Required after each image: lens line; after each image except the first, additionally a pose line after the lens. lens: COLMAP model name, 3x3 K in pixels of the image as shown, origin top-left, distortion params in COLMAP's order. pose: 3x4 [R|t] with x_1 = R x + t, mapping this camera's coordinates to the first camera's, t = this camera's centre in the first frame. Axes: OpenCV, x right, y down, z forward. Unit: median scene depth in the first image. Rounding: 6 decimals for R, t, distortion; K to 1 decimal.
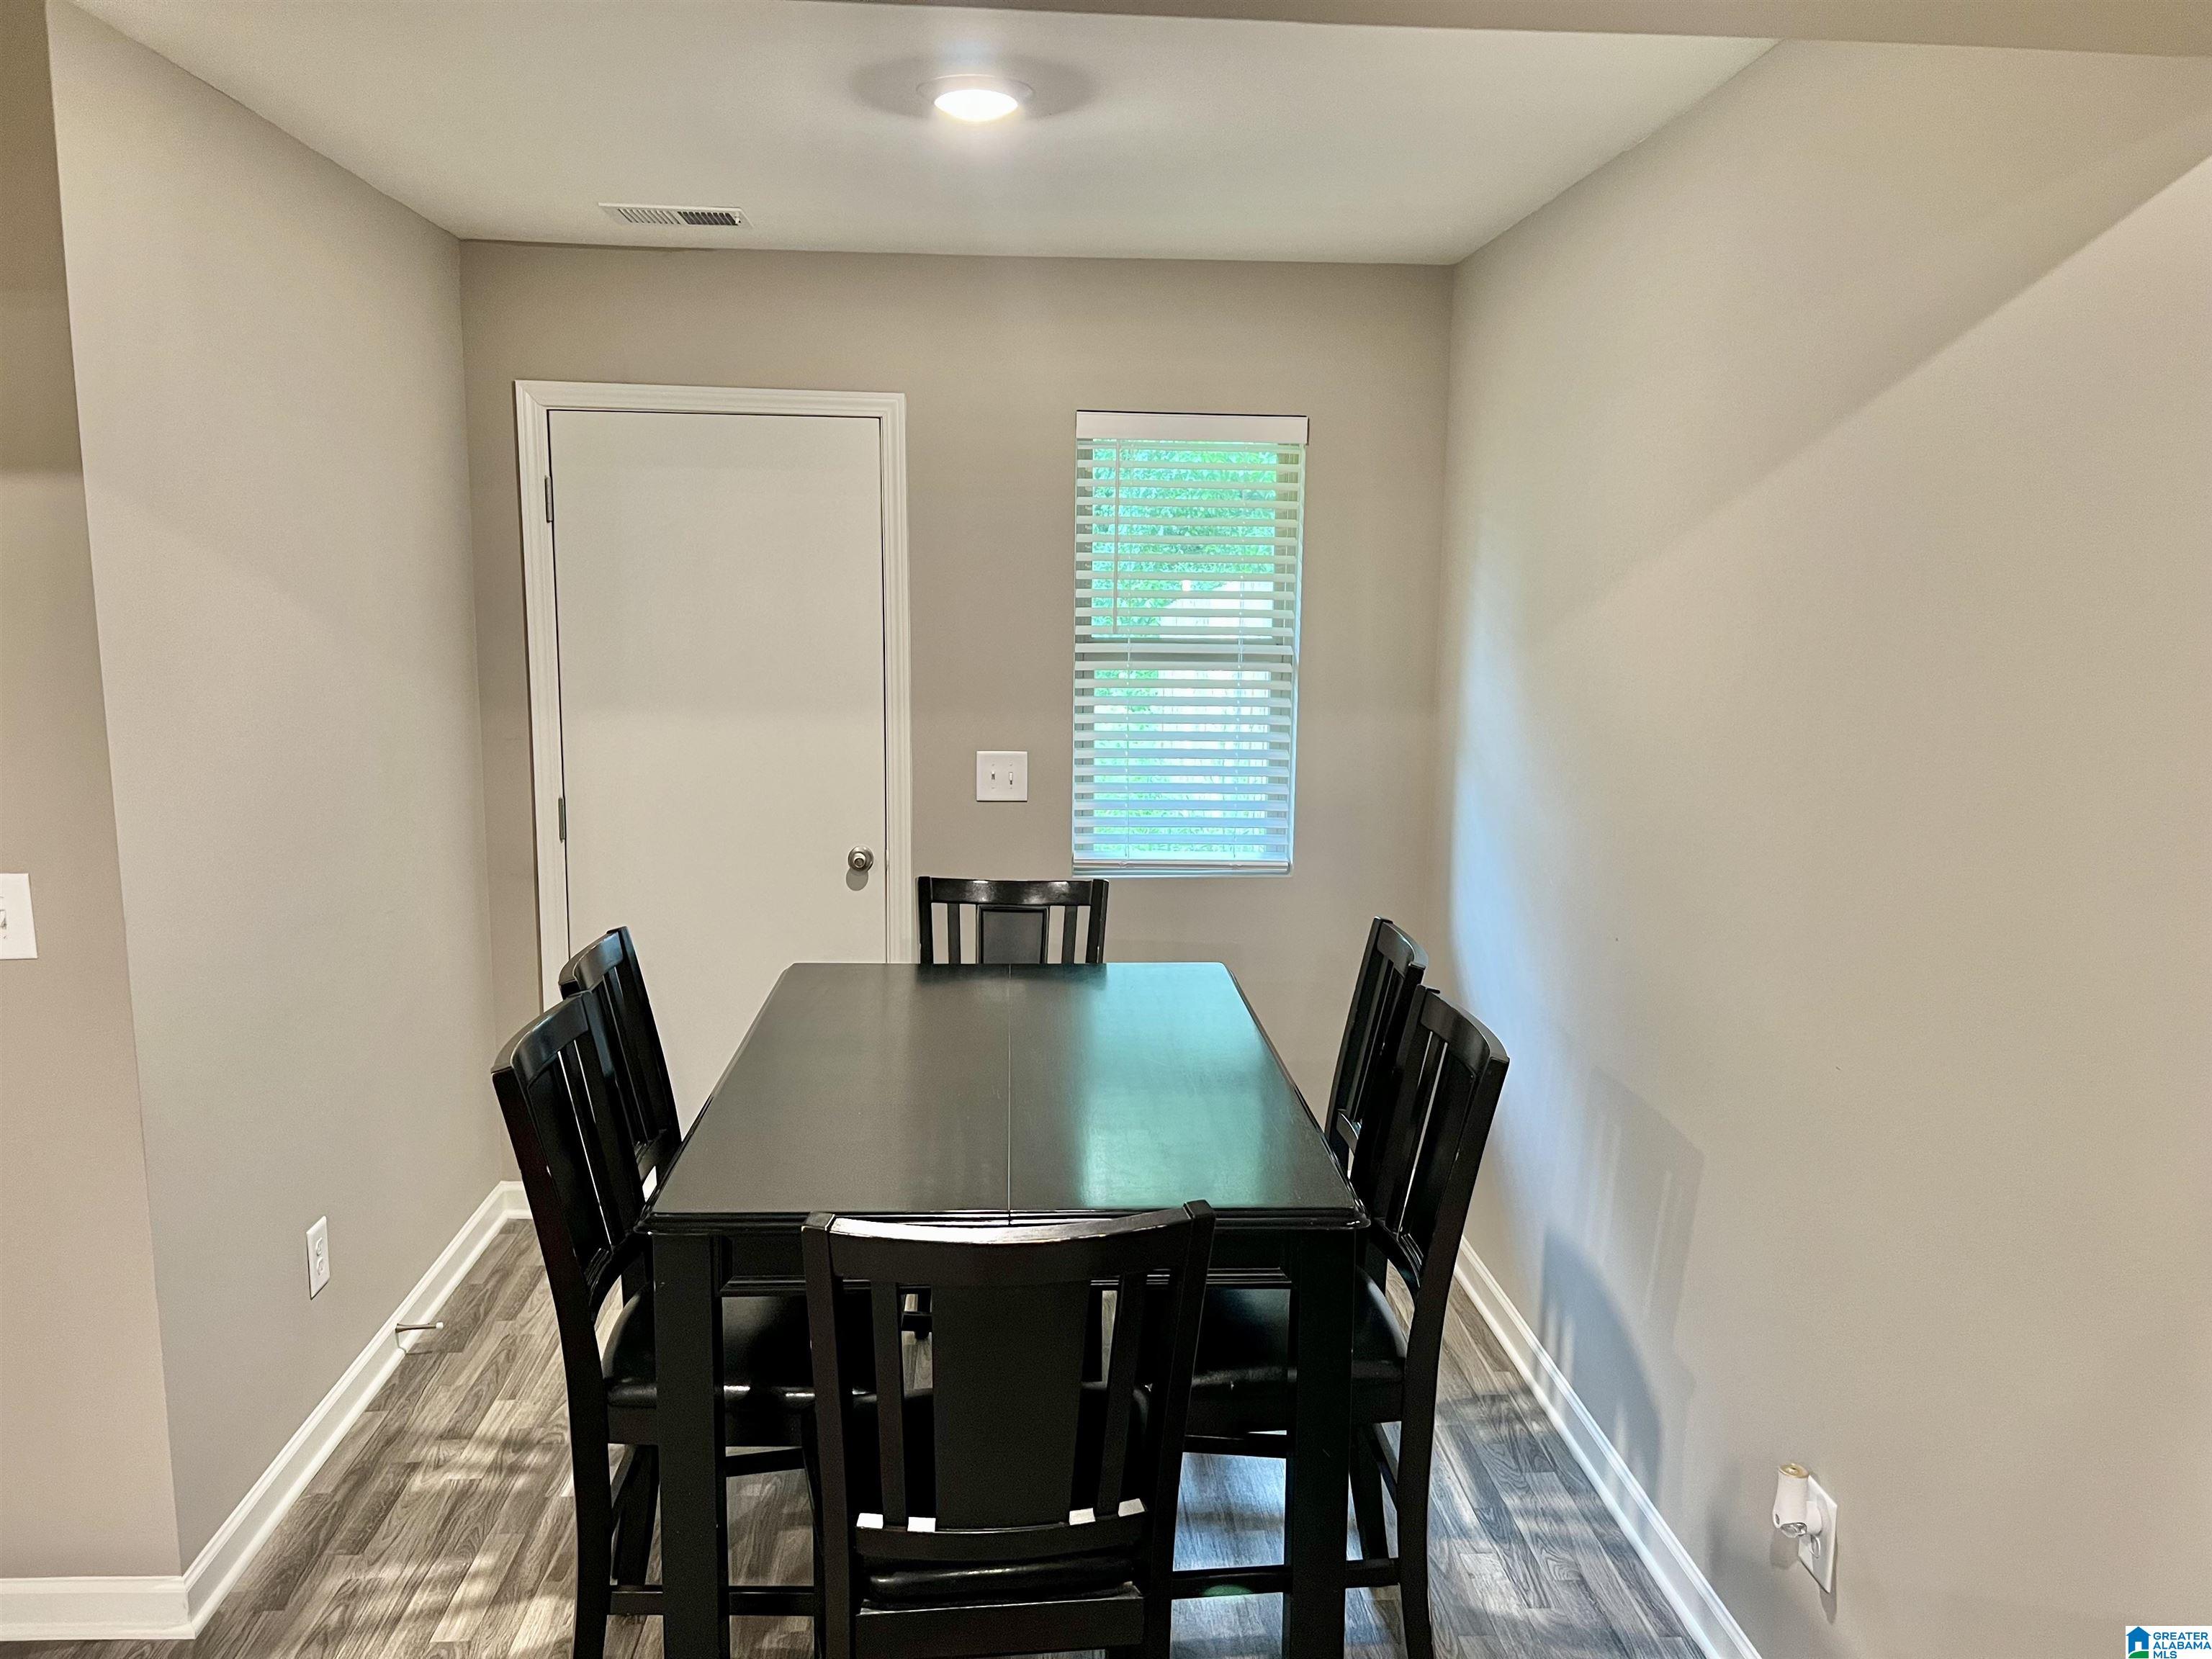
lens RADIAL K [[1653.8, 0, 1105.8], [0, 1653.8, 822.2], [0, 0, 1]] dist [0.043042, -0.034673]
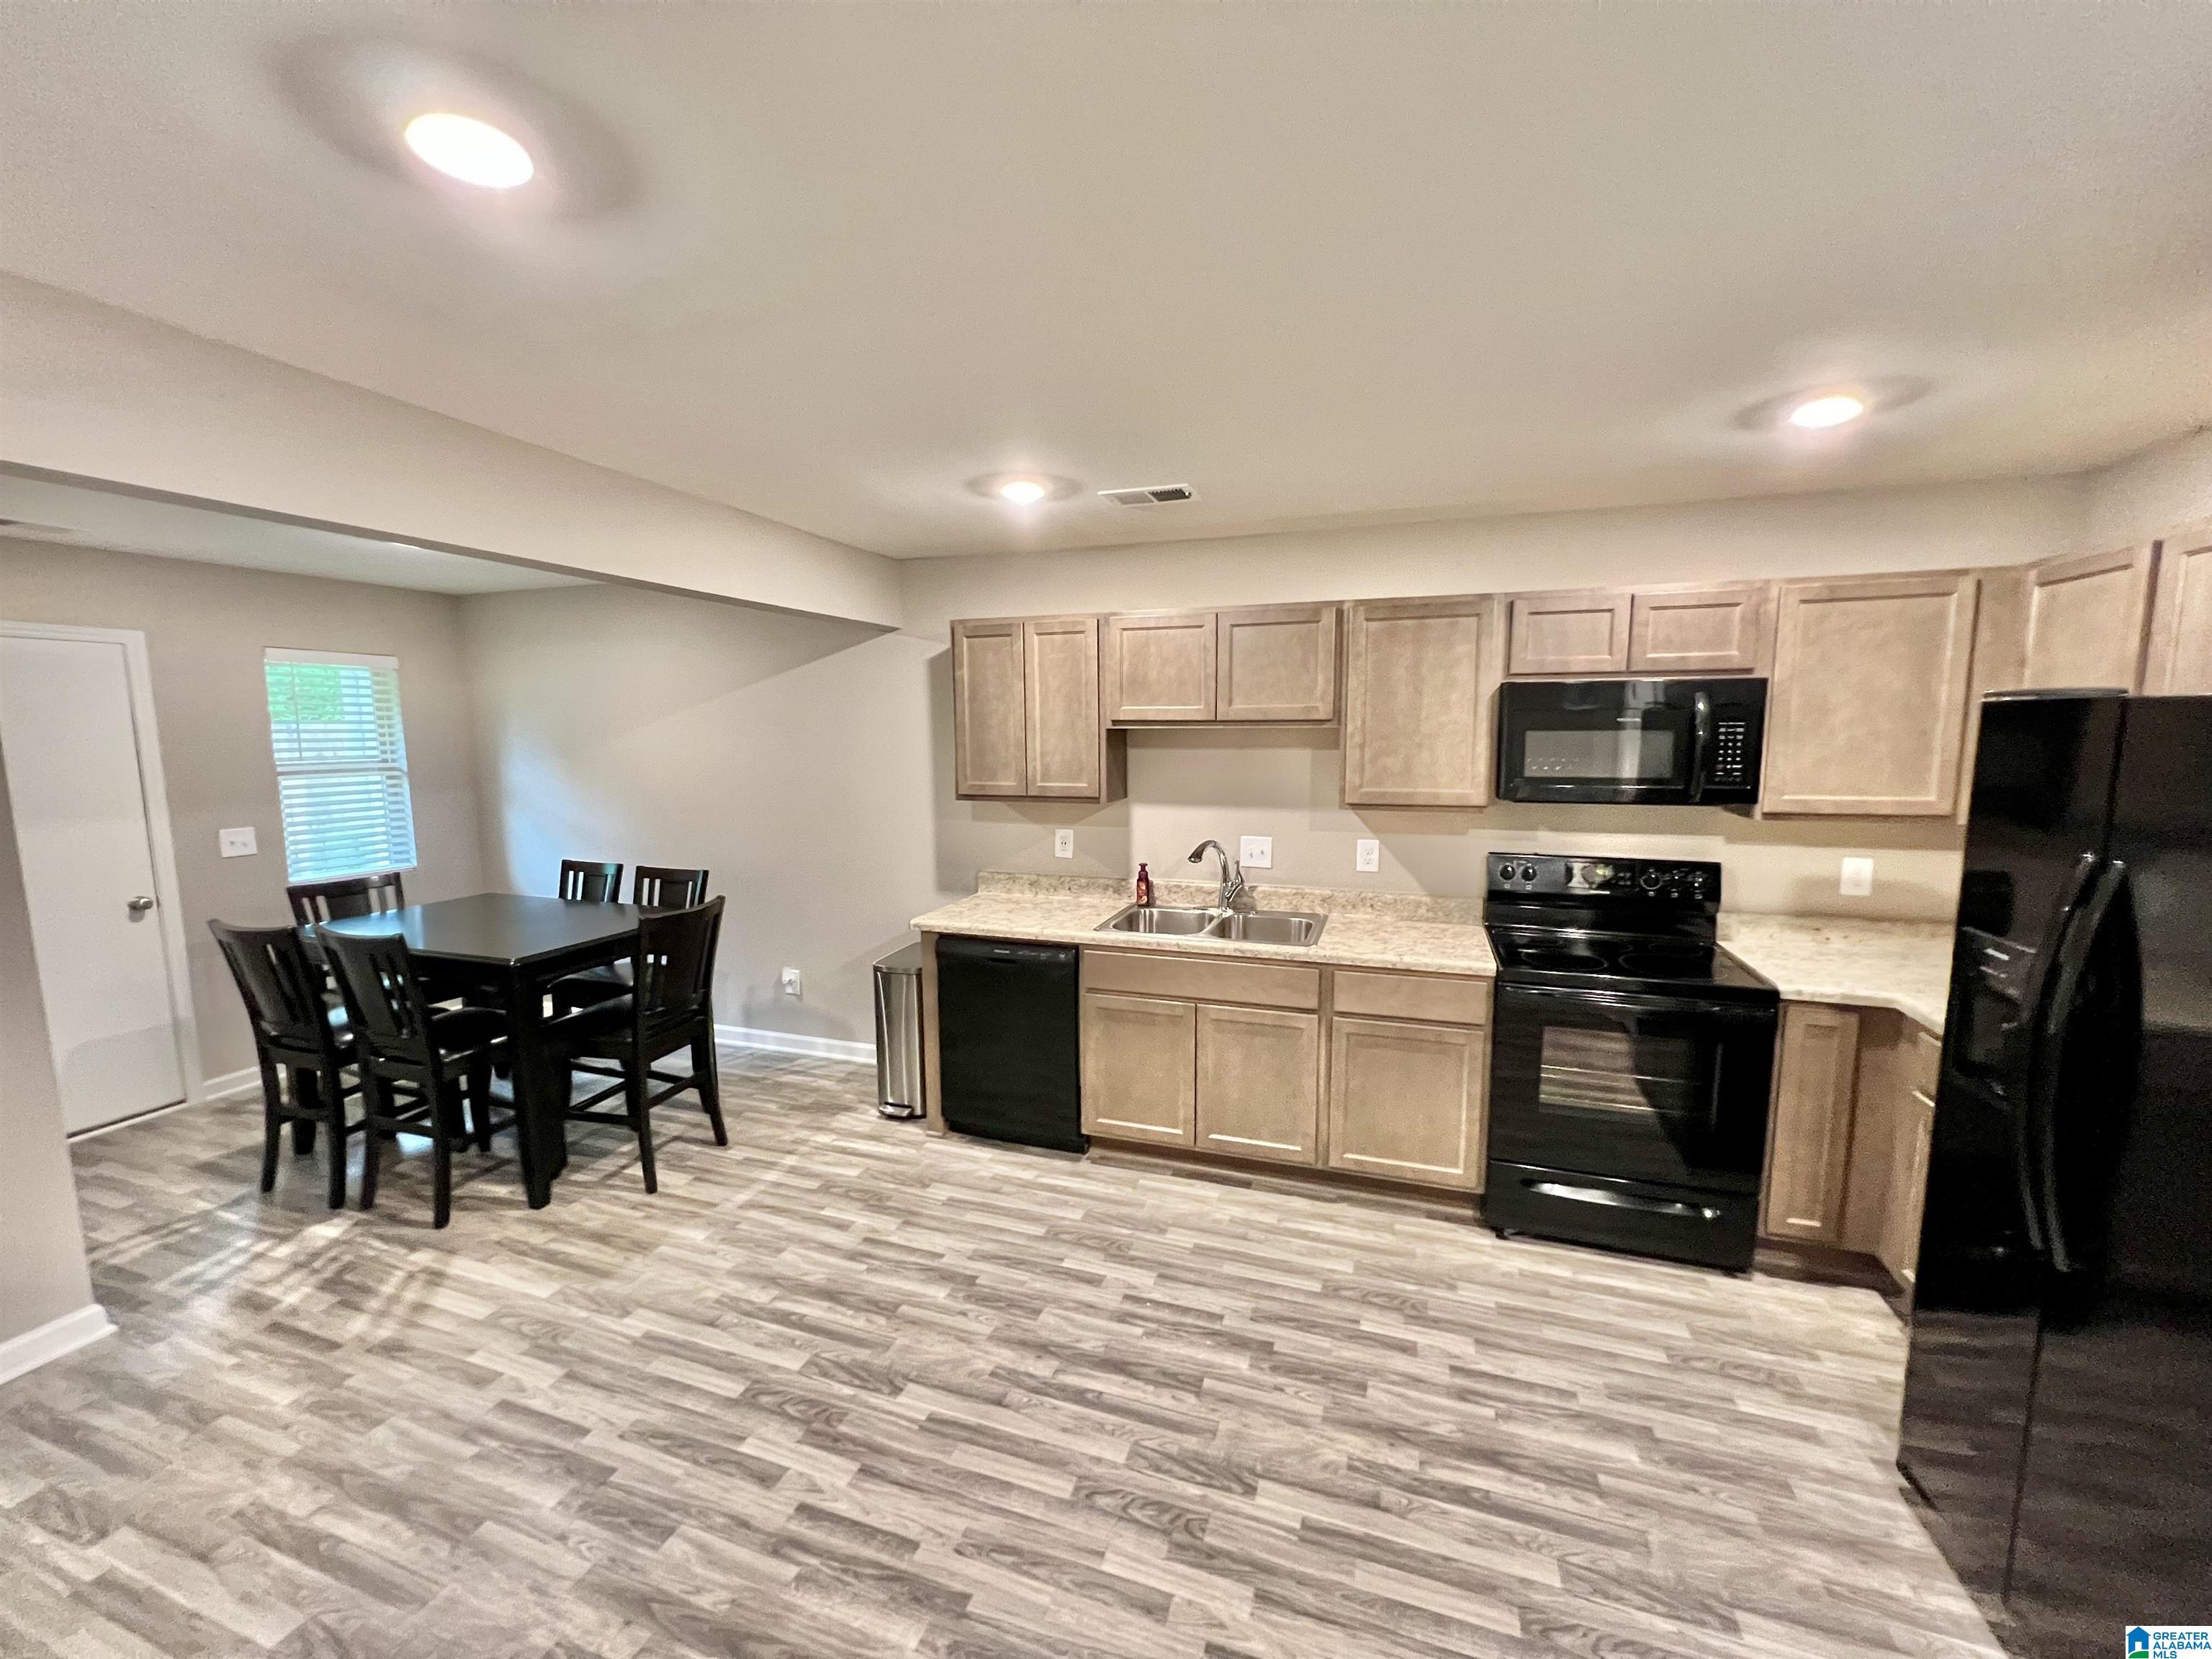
lens RADIAL K [[877.0, 0, 1106.9], [0, 877.0, 829.9], [0, 0, 1]] dist [-0.007959, 0.000917]
pose [[0.385184, -0.122414, 0.914685, -0.572862], [0.142731, 0.987139, 0.072005, 0.026072], [-0.911735, 0.102819, 0.397702, -0.246890]]
